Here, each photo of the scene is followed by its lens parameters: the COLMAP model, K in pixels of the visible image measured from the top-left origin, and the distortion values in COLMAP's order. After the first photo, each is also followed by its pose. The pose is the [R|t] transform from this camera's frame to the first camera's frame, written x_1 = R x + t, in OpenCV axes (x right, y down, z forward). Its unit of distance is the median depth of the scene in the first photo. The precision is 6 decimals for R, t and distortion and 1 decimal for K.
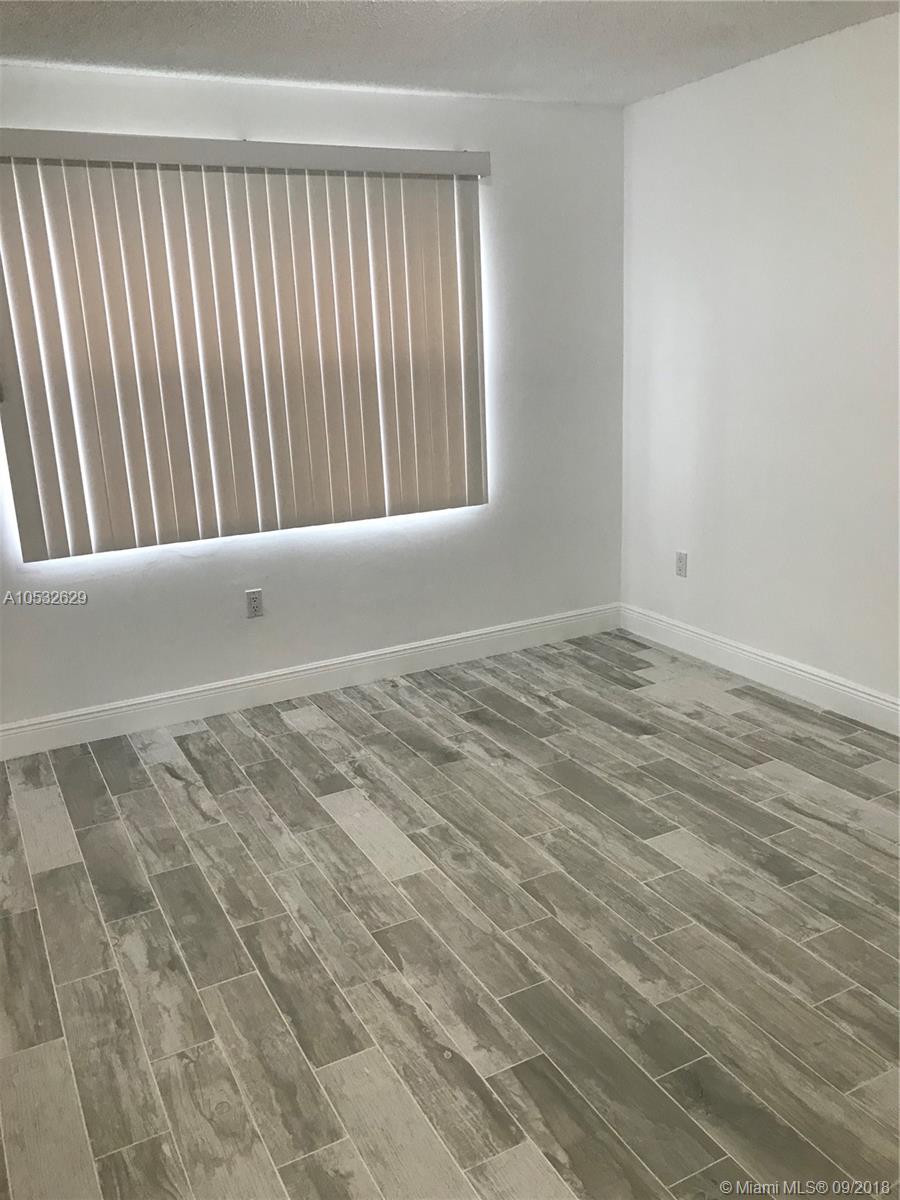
lens RADIAL K [[991.2, 0, 450.6], [0, 991.2, 600.5], [0, 0, 1]] dist [0.036002, -0.017312]
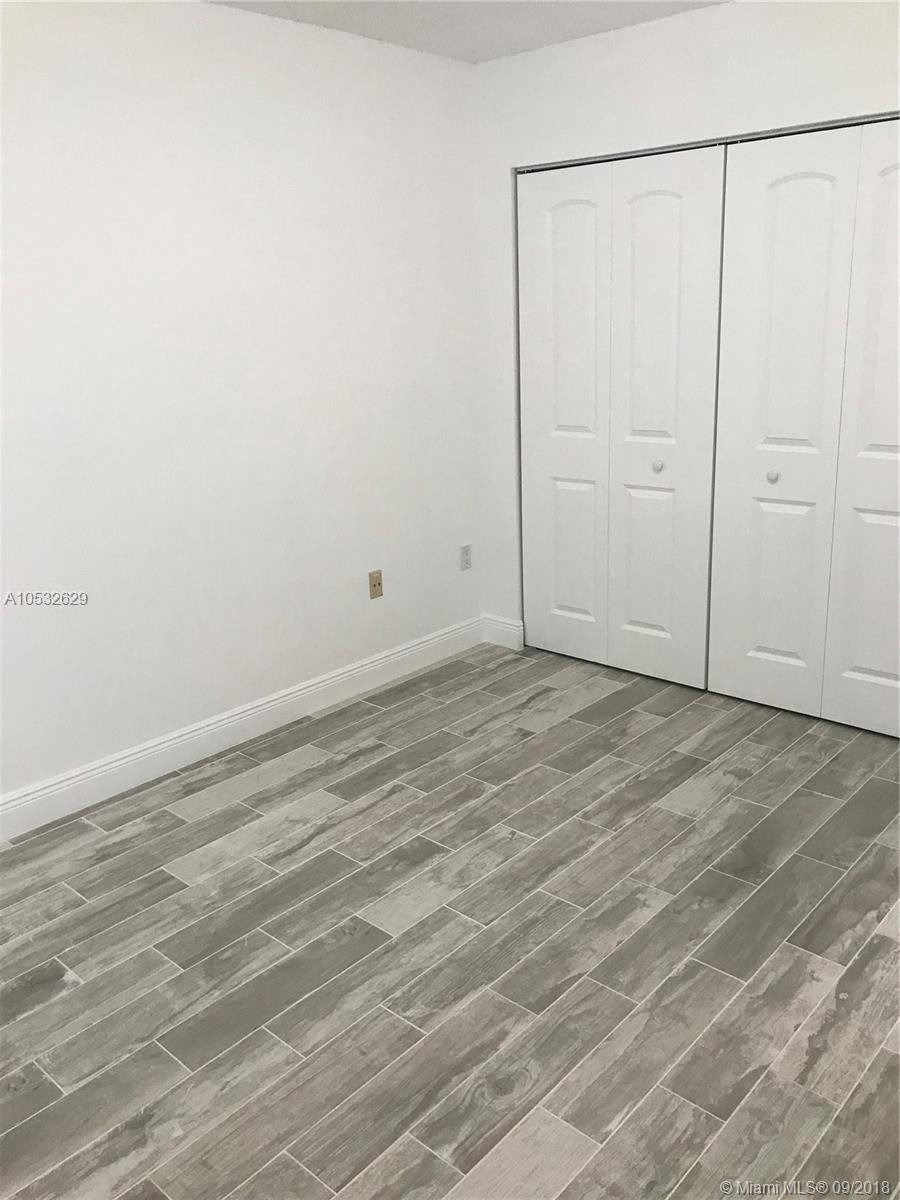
lens RADIAL K [[991.2, 0, 450.2], [0, 991.2, 598.1], [0, 0, 1]] dist [0.036002, -0.017312]
pose [[-0.346041, -0.213808, 0.913533, -0.583179], [0.290423, 0.901454, 0.320992, -0.299536], [-0.892138, 0.376387, -0.249845, 1.180642]]
